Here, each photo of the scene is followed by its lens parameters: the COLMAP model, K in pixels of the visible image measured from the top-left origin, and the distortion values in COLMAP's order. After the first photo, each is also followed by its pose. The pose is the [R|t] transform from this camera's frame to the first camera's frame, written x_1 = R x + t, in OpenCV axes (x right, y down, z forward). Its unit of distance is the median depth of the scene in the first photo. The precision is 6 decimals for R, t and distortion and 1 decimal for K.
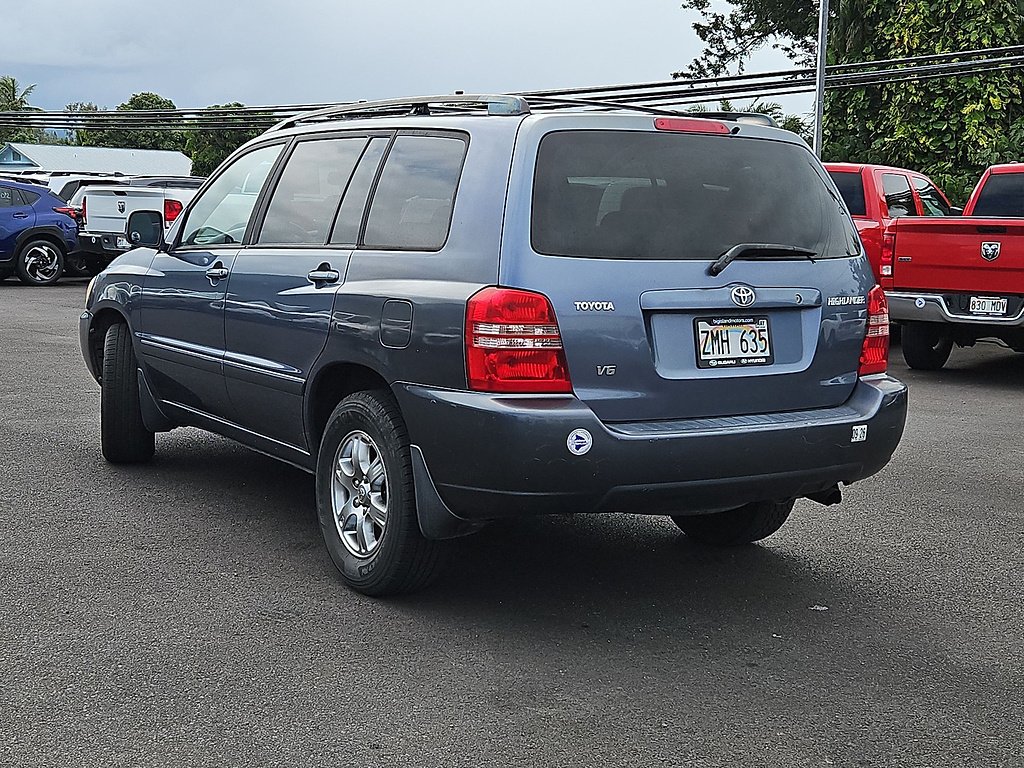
lens RADIAL K [[1471.9, 0, 481.8], [0, 1471.9, 481.2], [0, 0, 1]] dist [0.015675, 0.000065]
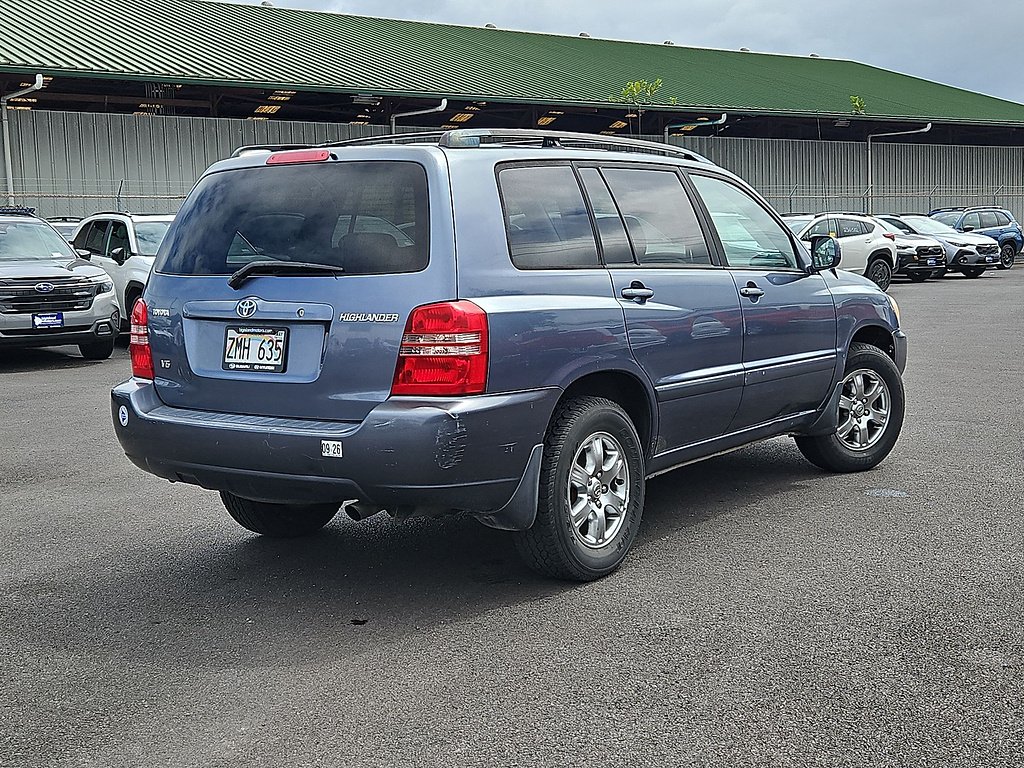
lens RADIAL K [[1321.4, 0, 514.5], [0, 1321.4, 424.7], [0, 0, 1]] dist [0.069034, -0.028304]
pose [[0.393160, 0.102178, -0.913775, 1.177921], [-0.138031, 0.989103, 0.051212, -0.117108], [0.909050, 0.105995, 0.402980, 0.782945]]
